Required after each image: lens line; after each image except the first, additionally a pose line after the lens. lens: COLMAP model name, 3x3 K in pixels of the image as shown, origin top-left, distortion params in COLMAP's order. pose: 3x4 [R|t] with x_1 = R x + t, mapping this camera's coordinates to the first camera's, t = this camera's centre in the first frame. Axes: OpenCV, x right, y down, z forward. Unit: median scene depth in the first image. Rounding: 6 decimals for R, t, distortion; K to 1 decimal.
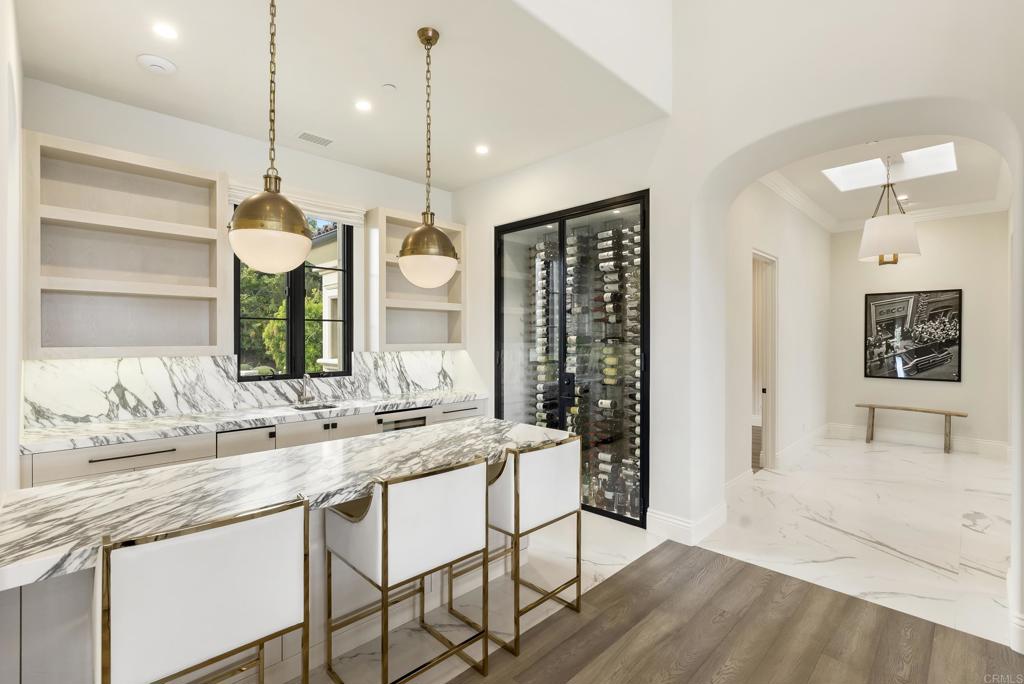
lens RADIAL K [[467.5, 0, 514.7], [0, 467.5, 342.5], [0, 0, 1]] dist [-0.001395, 0.000919]
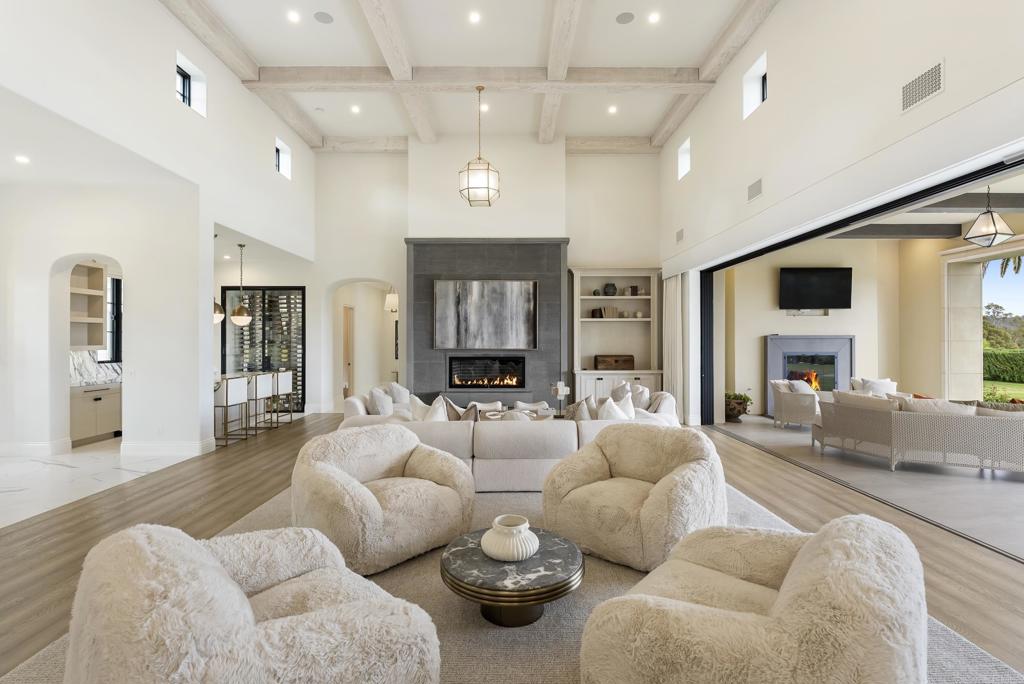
lens RADIAL K [[467.5, 0, 510.6], [0, 467.5, 341.0], [0, 0, 1]] dist [-0.001395, 0.000919]
pose [[0.705716, -0.000431, 0.708495, -0.665486], [0.003891, 0.999987, -0.003267, 0.001052], [-0.708484, 0.005062, 0.705709, -1.472895]]
